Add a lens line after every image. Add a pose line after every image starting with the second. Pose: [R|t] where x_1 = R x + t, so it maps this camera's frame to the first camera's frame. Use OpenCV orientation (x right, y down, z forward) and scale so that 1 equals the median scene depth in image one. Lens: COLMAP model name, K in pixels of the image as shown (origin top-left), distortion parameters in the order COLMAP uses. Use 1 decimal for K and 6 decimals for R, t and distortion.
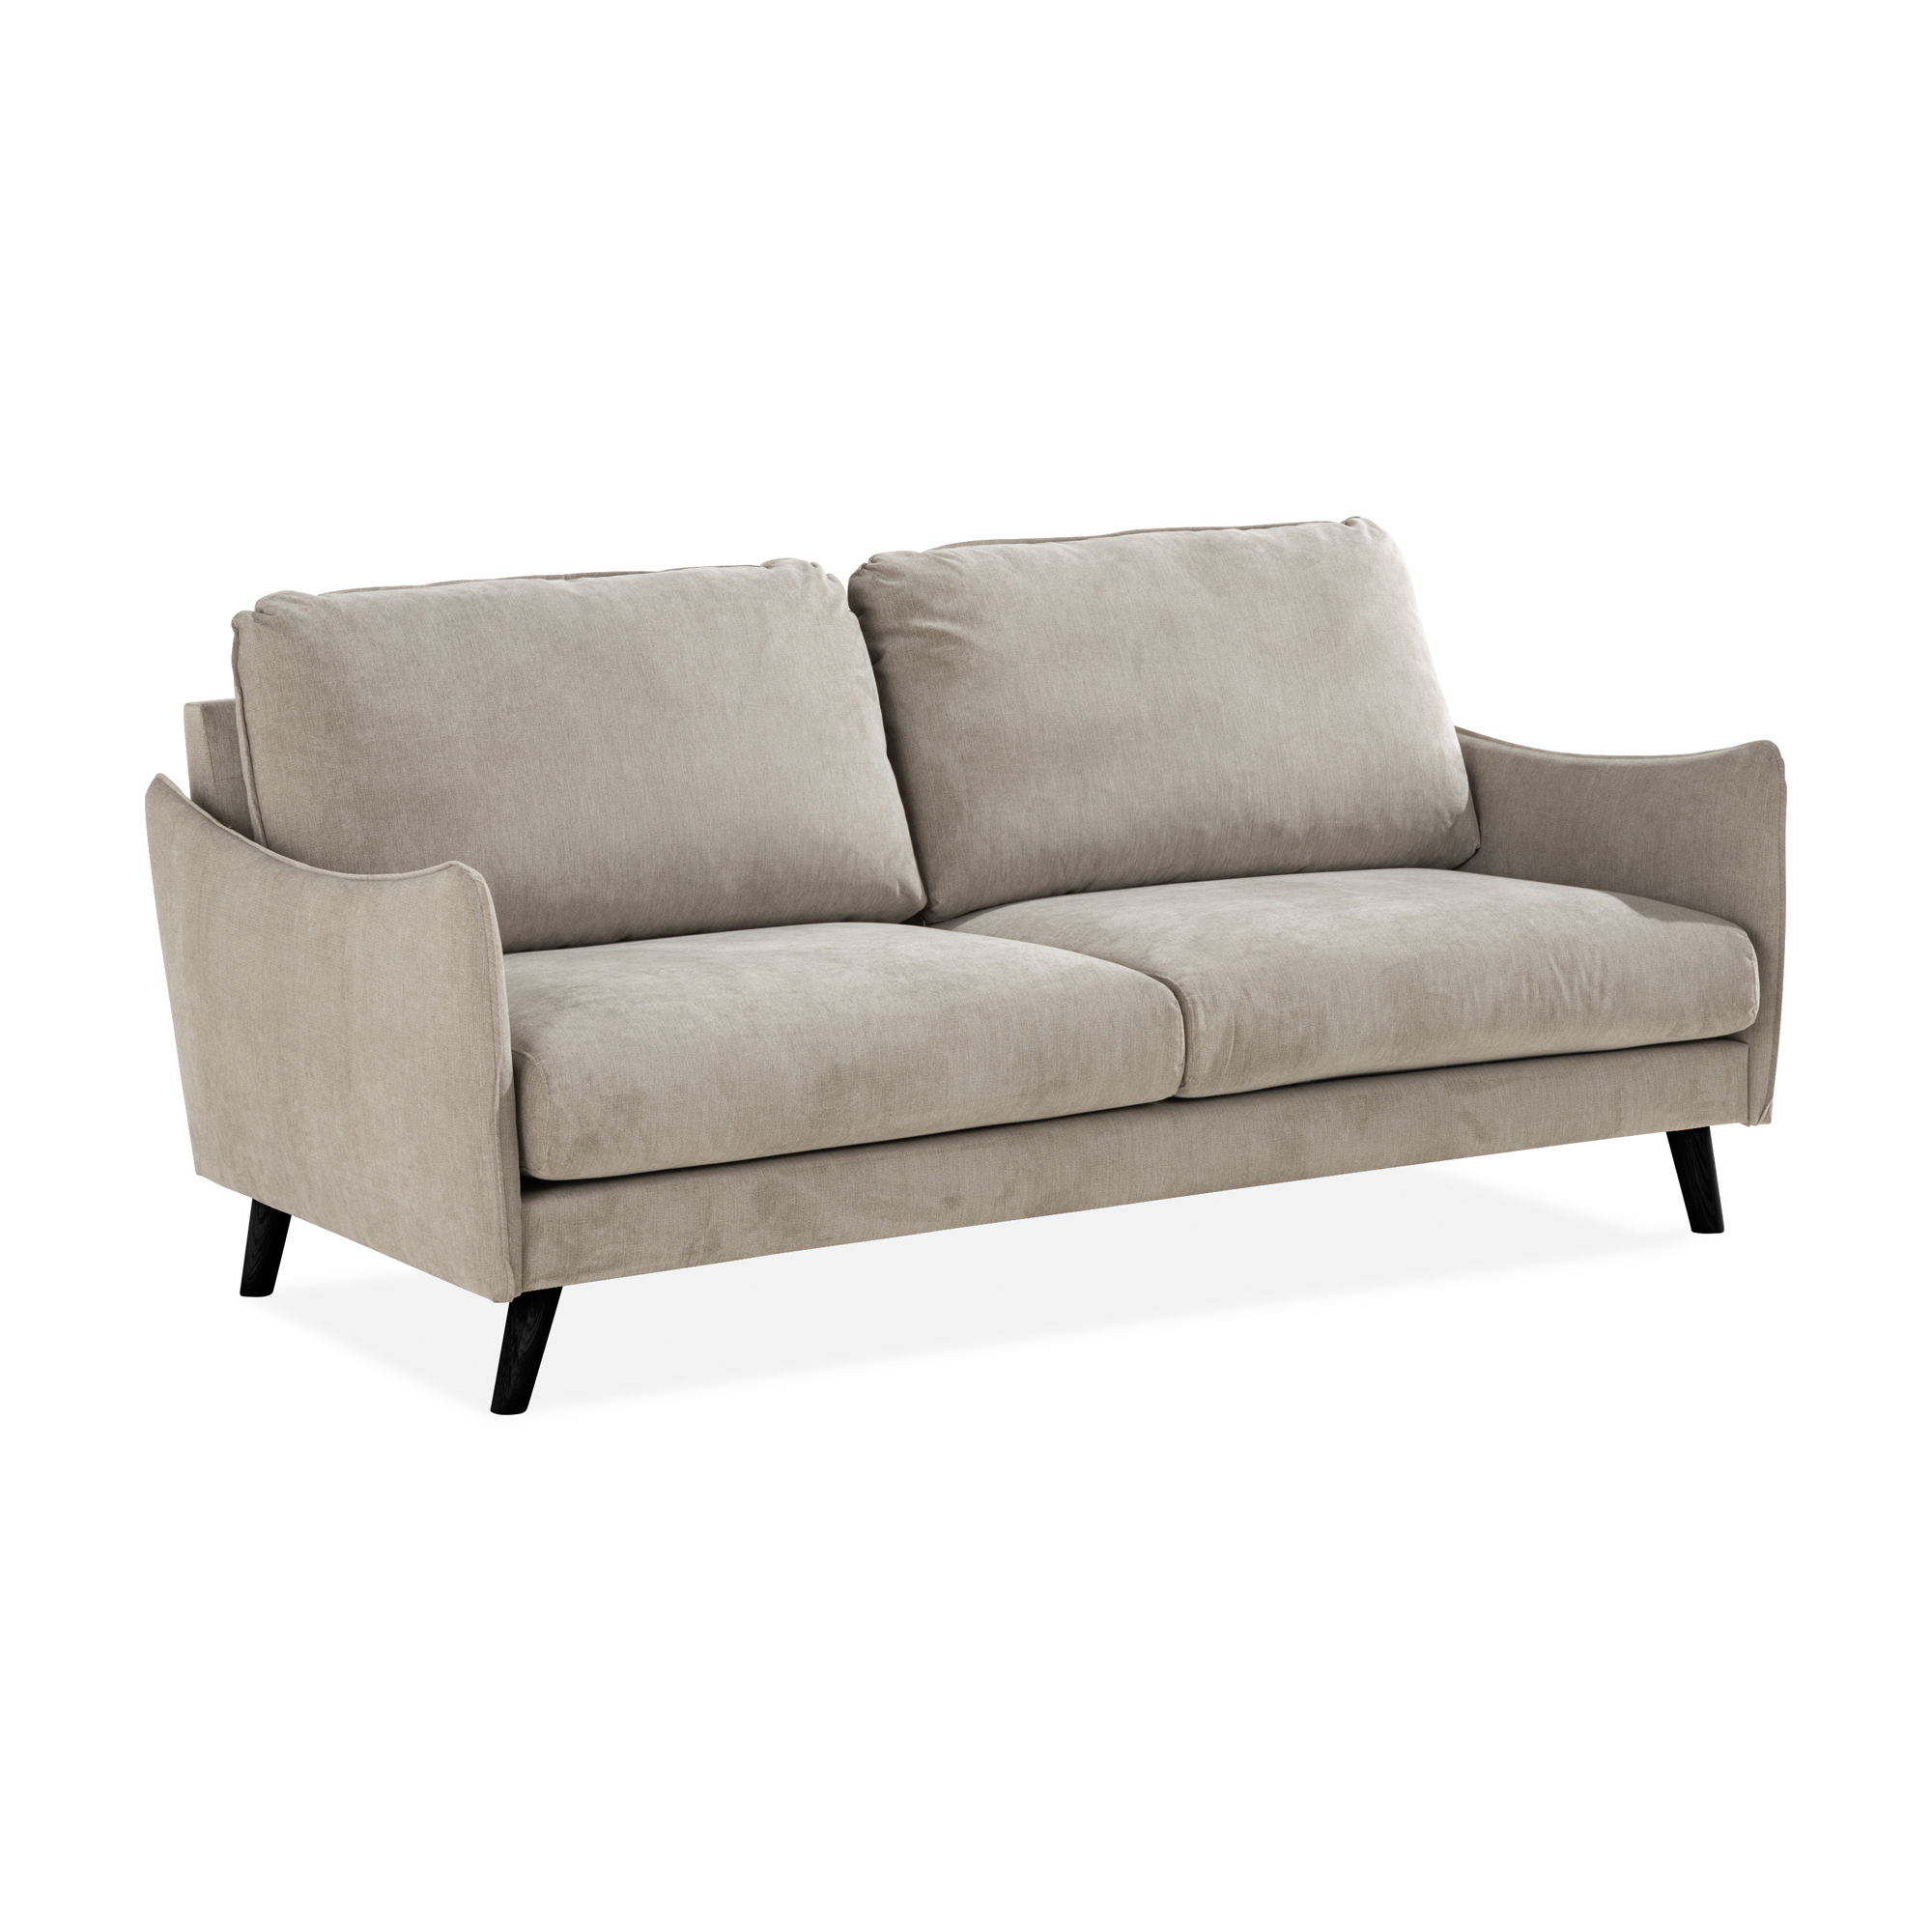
lens RADIAL K [[5428.0, 0, 966.9], [0, 5428.0, 525.2], [0, 0, 1]] dist [0.372505, -1.022098]
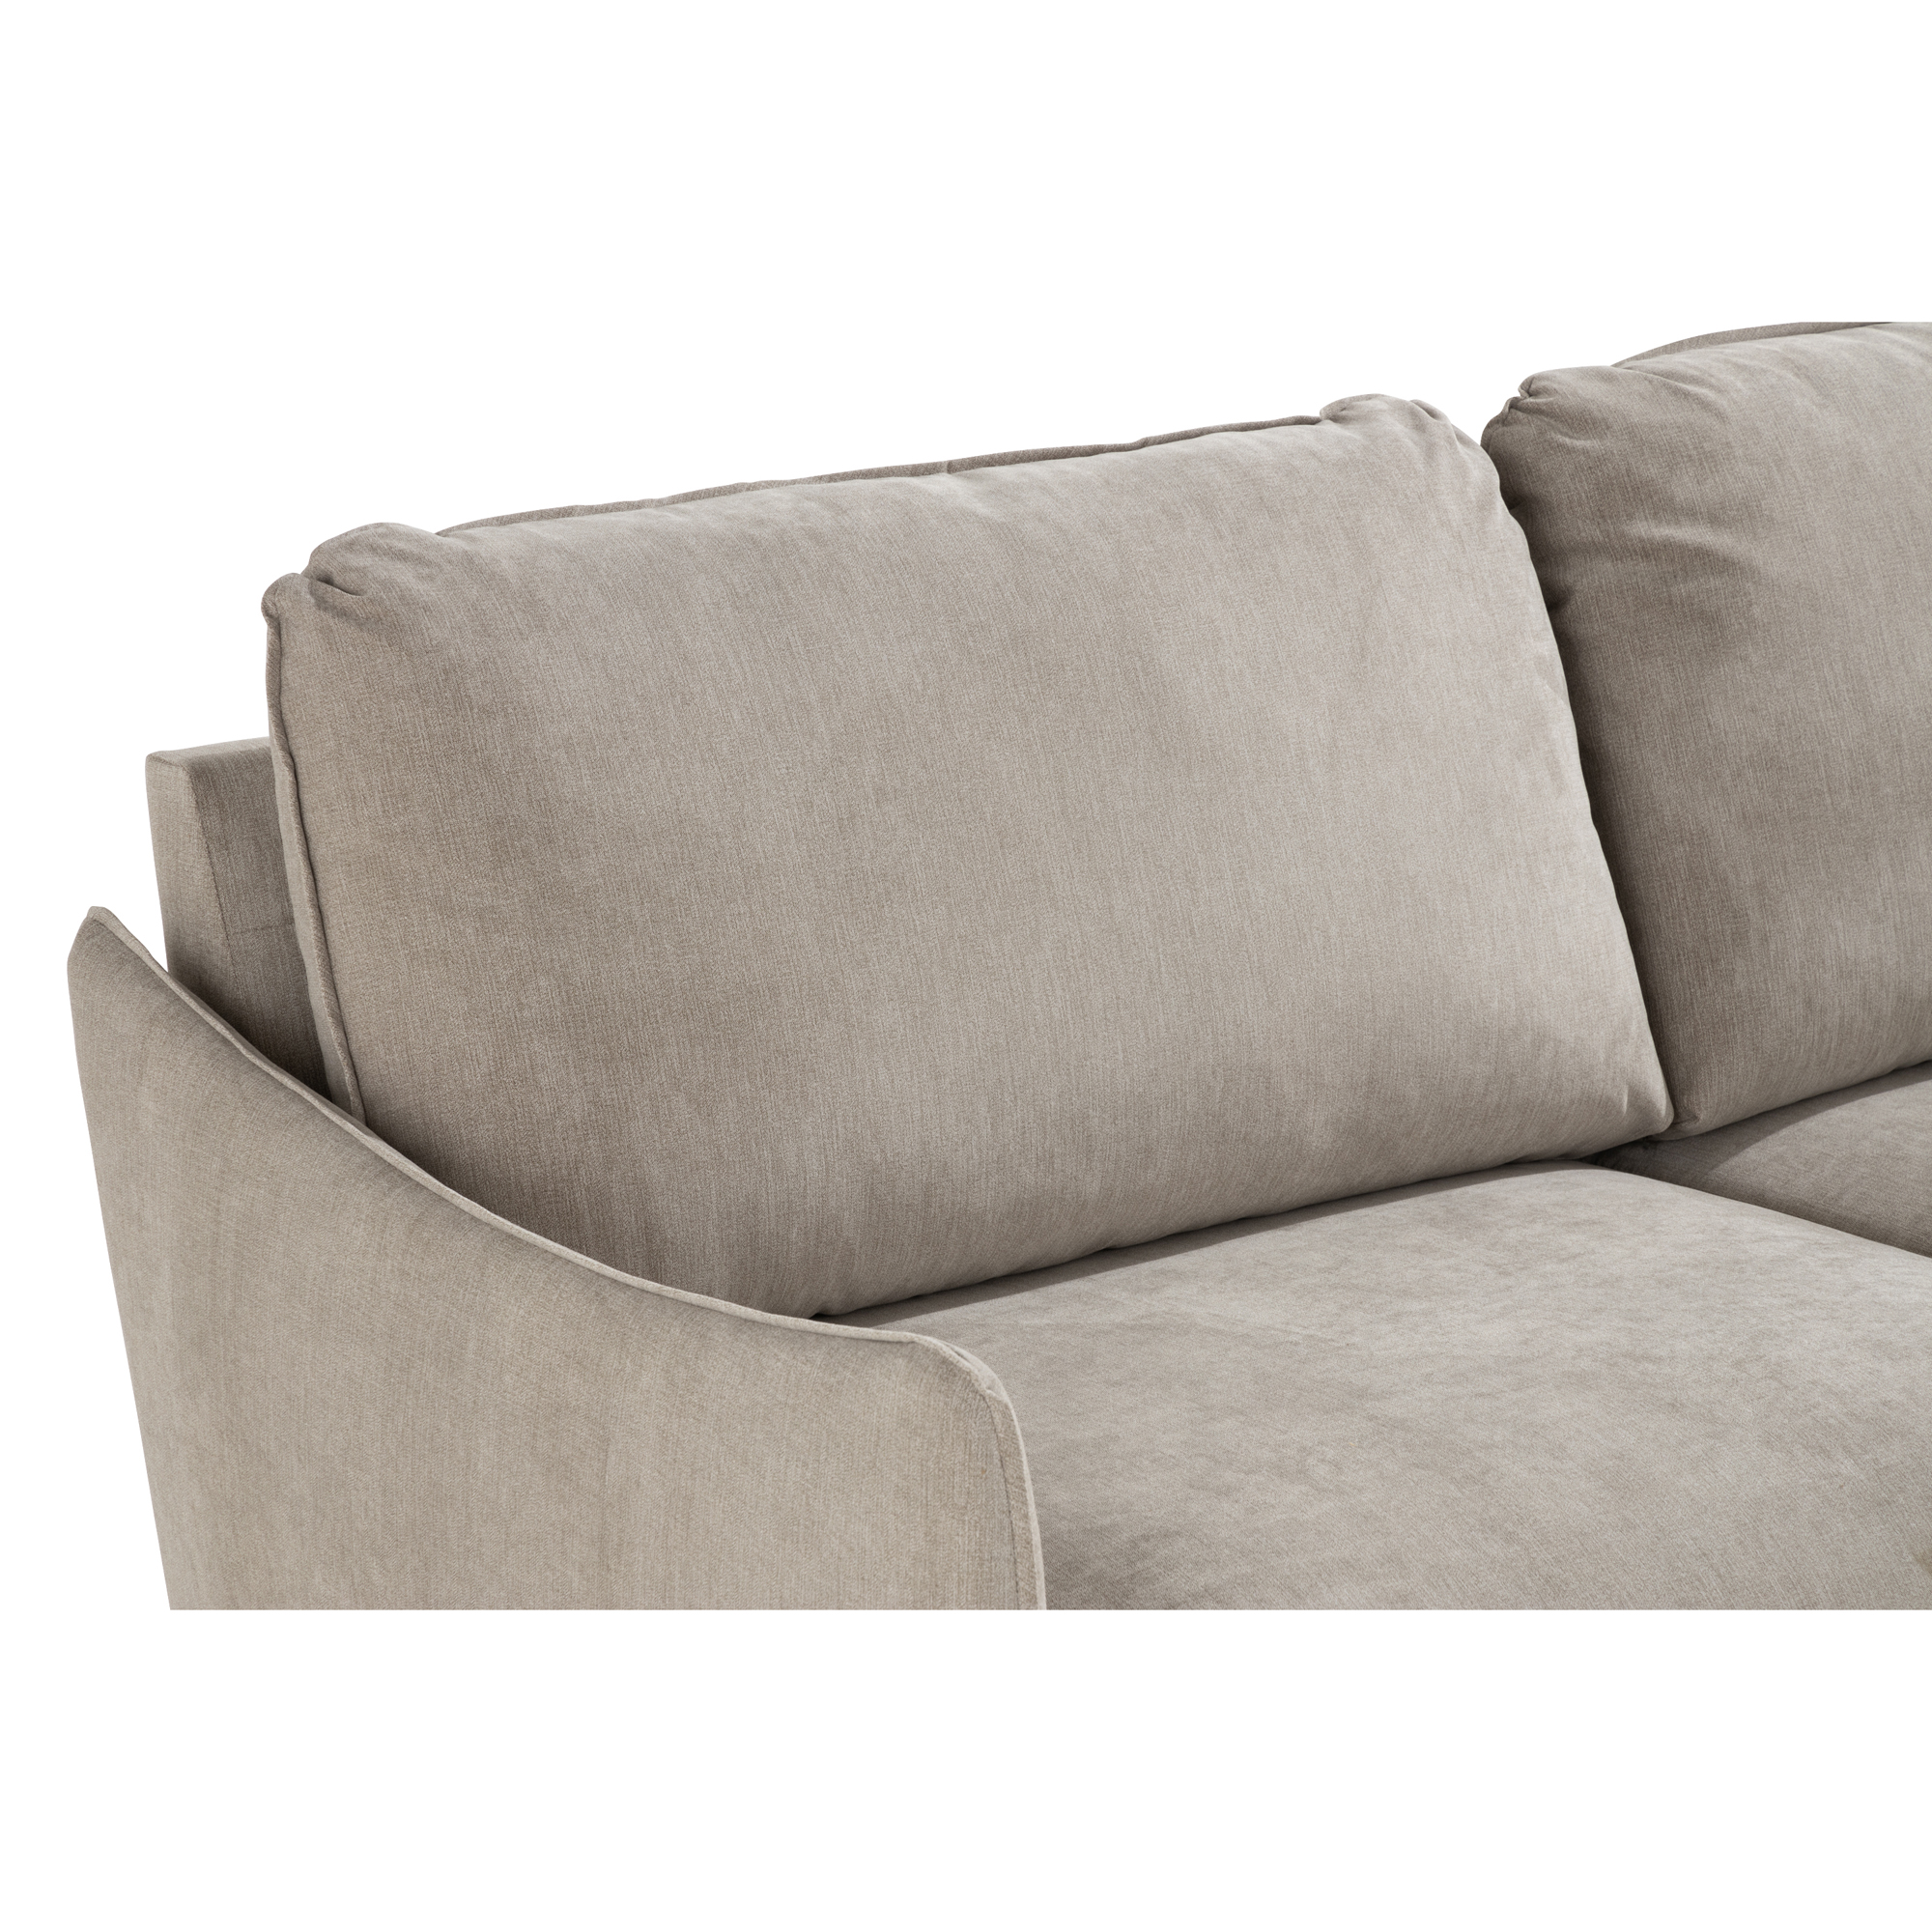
lens RADIAL K [[5613.2, 0, 967.2], [0, 5613.2, 915.3], [0, 0, 1]] dist [0.734076, -0.538344]
pose [[0.998417, -0.008074, 0.055671, -0.101447], [-0.001944, 0.984101, 0.177599, -0.039470], [-0.056219, -0.177426, 0.982527, 0.525156]]
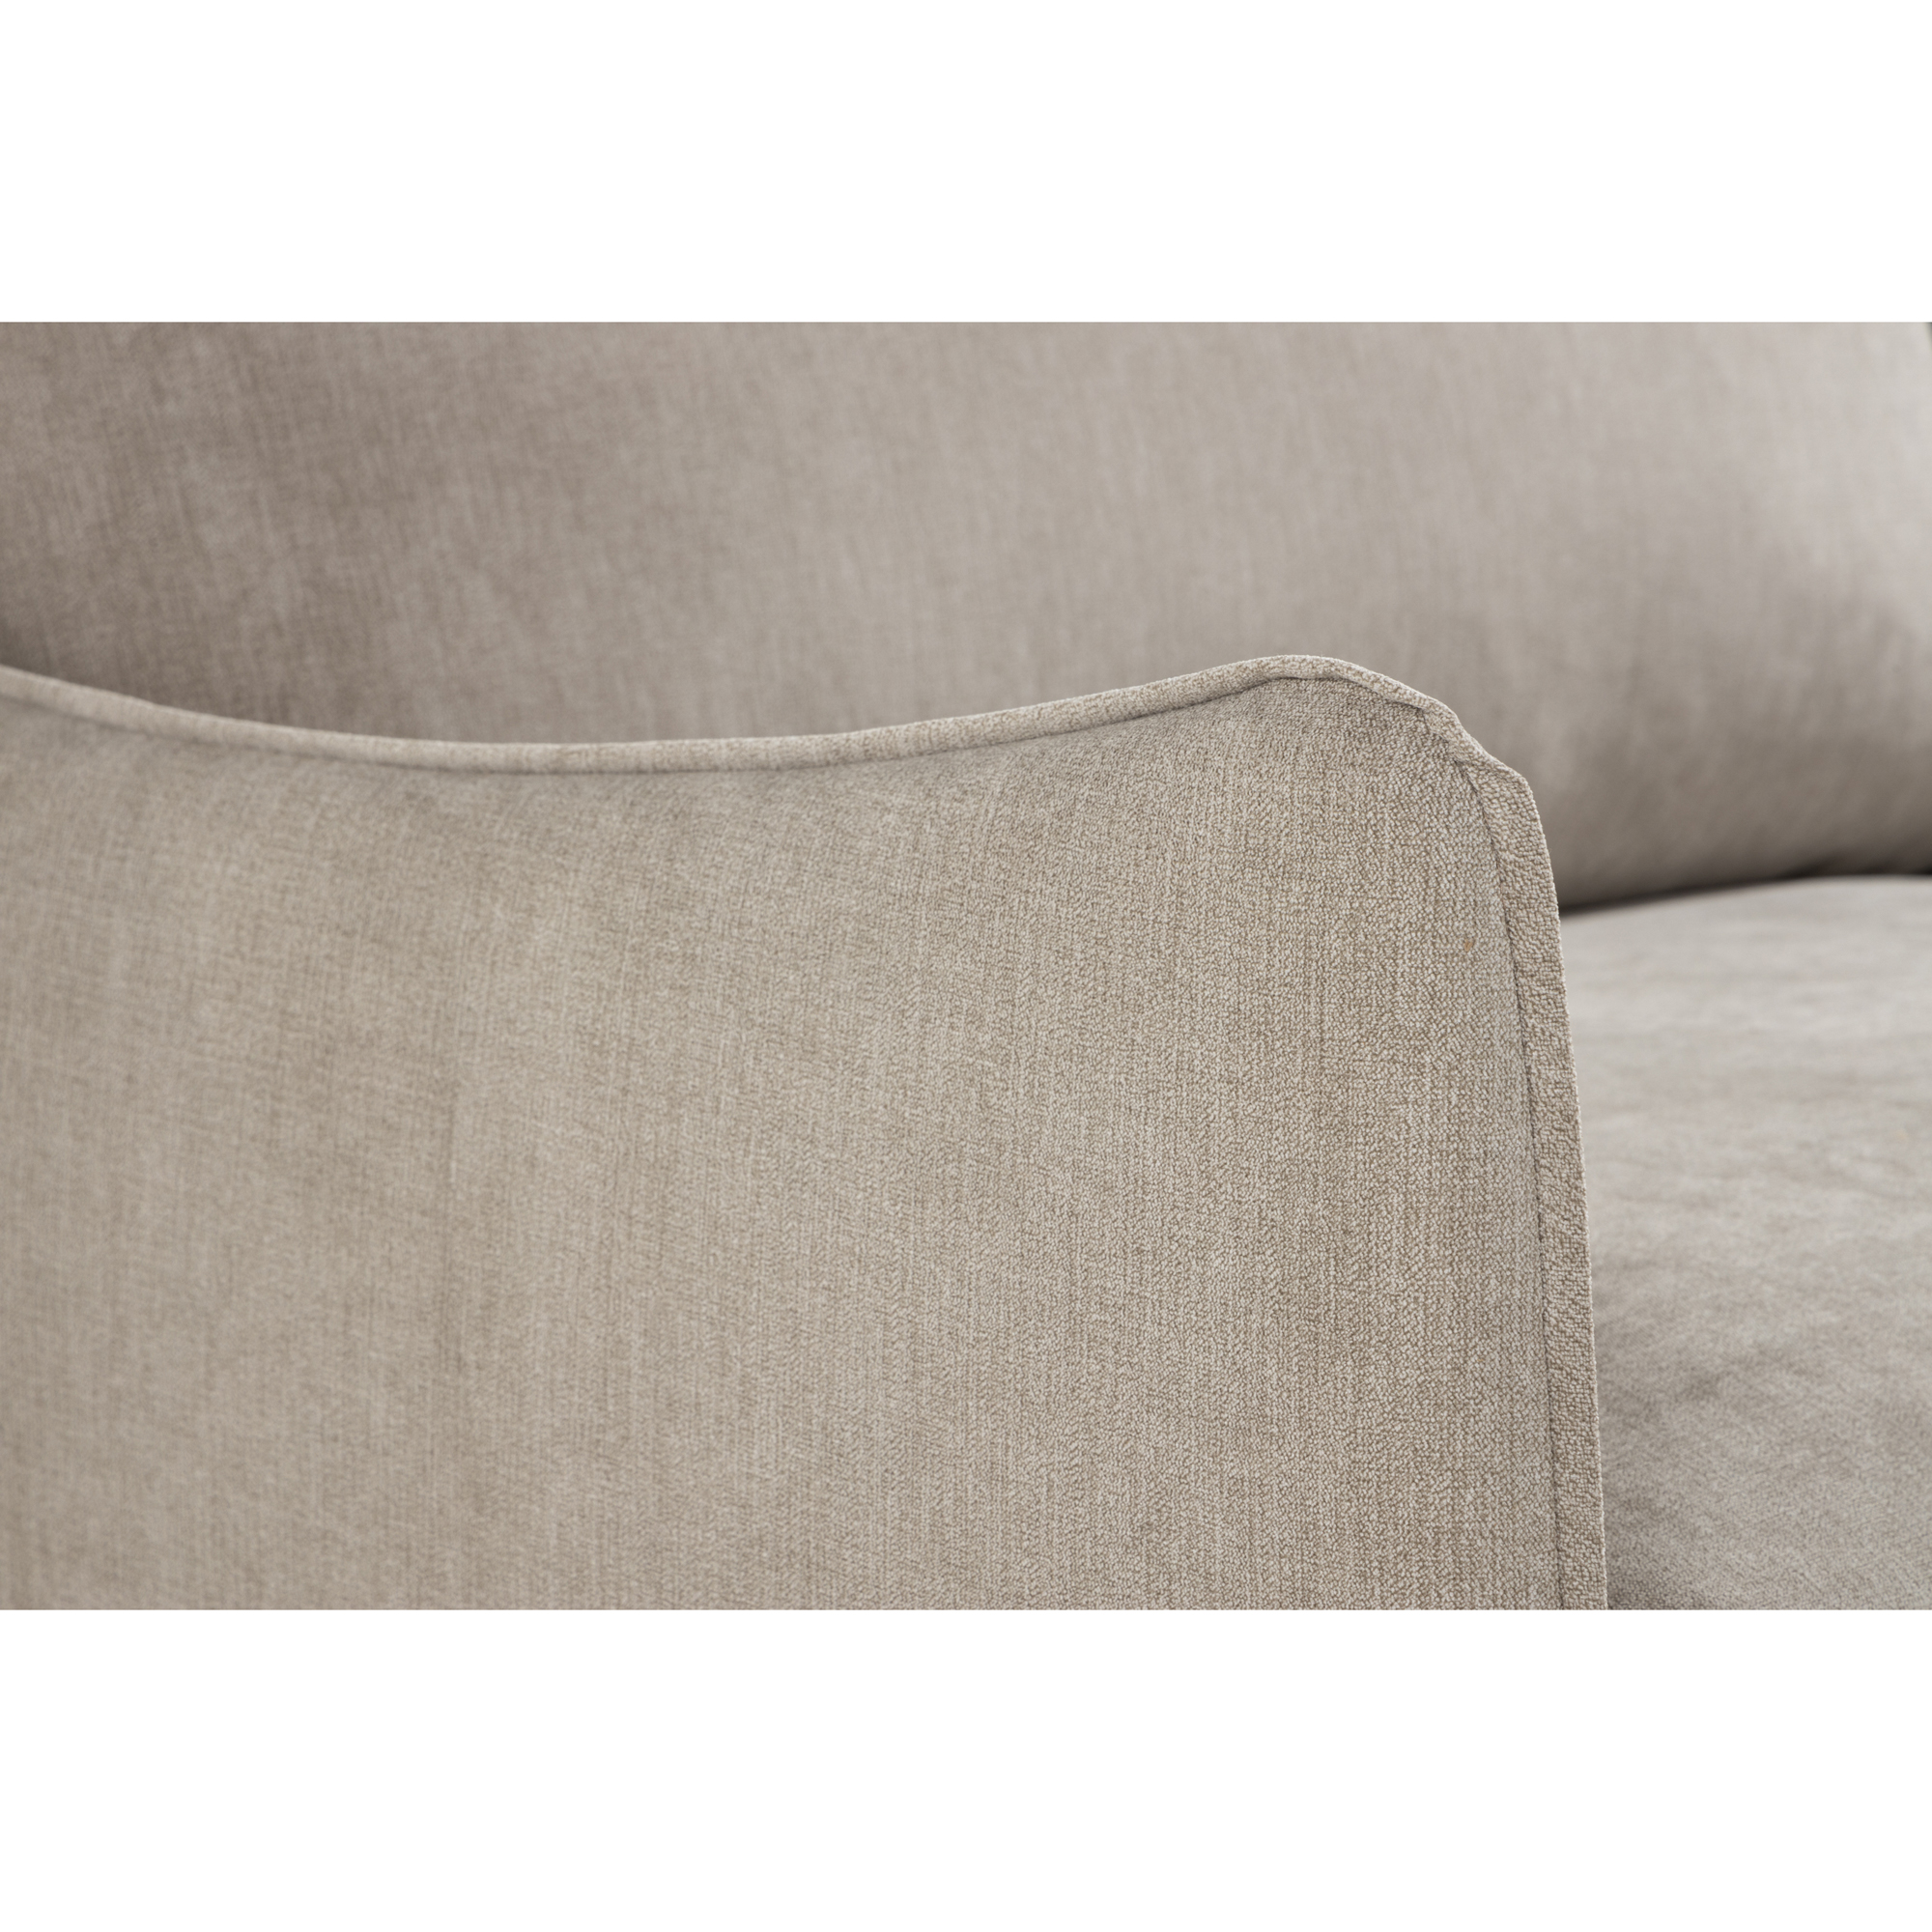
lens RADIAL K [[5613.2, 0, 967.2], [0, 5613.2, 915.3], [0, 0, 1]] dist [0.734076, -0.538344]
pose [[0.984442, -0.027019, 0.173623, -0.120632], [0.010029, 0.995136, 0.097999, 0.046334], [-0.175426, -0.094733, 0.979924, 0.733572]]
